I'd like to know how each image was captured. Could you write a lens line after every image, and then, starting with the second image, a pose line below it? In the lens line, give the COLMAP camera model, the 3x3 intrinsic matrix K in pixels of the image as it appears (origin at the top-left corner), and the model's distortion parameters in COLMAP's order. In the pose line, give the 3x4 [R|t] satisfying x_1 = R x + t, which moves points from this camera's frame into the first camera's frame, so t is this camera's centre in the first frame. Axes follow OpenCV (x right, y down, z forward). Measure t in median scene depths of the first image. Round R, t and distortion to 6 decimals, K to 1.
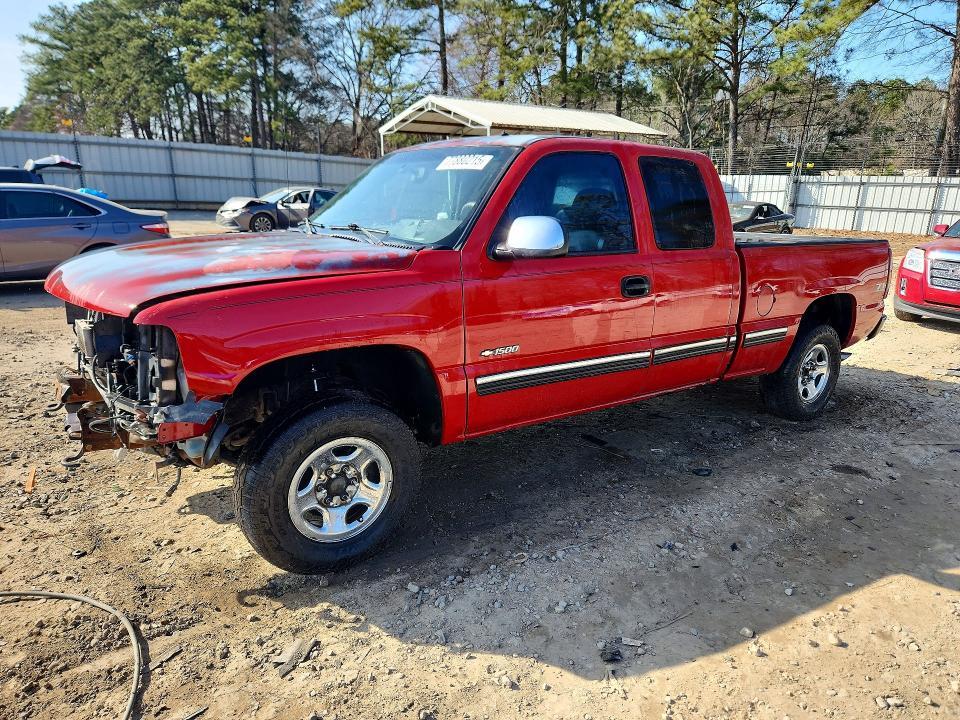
lens RADIAL K [[651.9, 0, 488.1], [0, 651.9, 363.1], [0, 0, 1]] dist [0.071474, -0.061201]
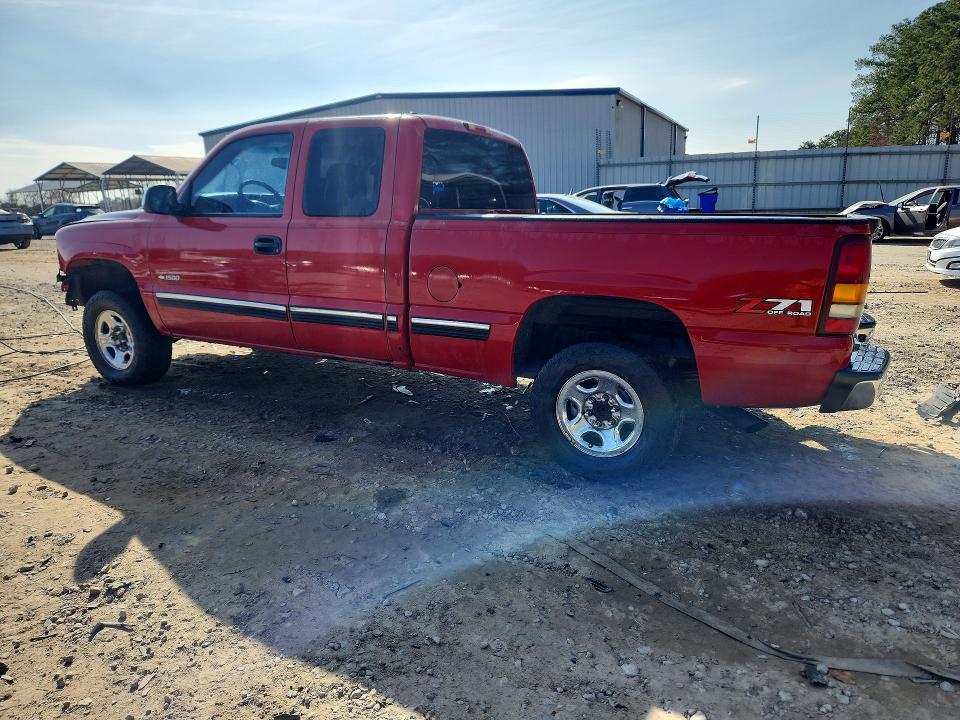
lens RADIAL K [[651.9, 0, 488.1], [0, 651.9, 363.1], [0, 0, 1]] dist [0.071474, -0.061201]
pose [[0.455789, 0.185818, -0.870476, 0.203201], [-0.203414, 0.973831, 0.101372, -0.015709], [0.866533, 0.130862, 0.481659, 0.110546]]
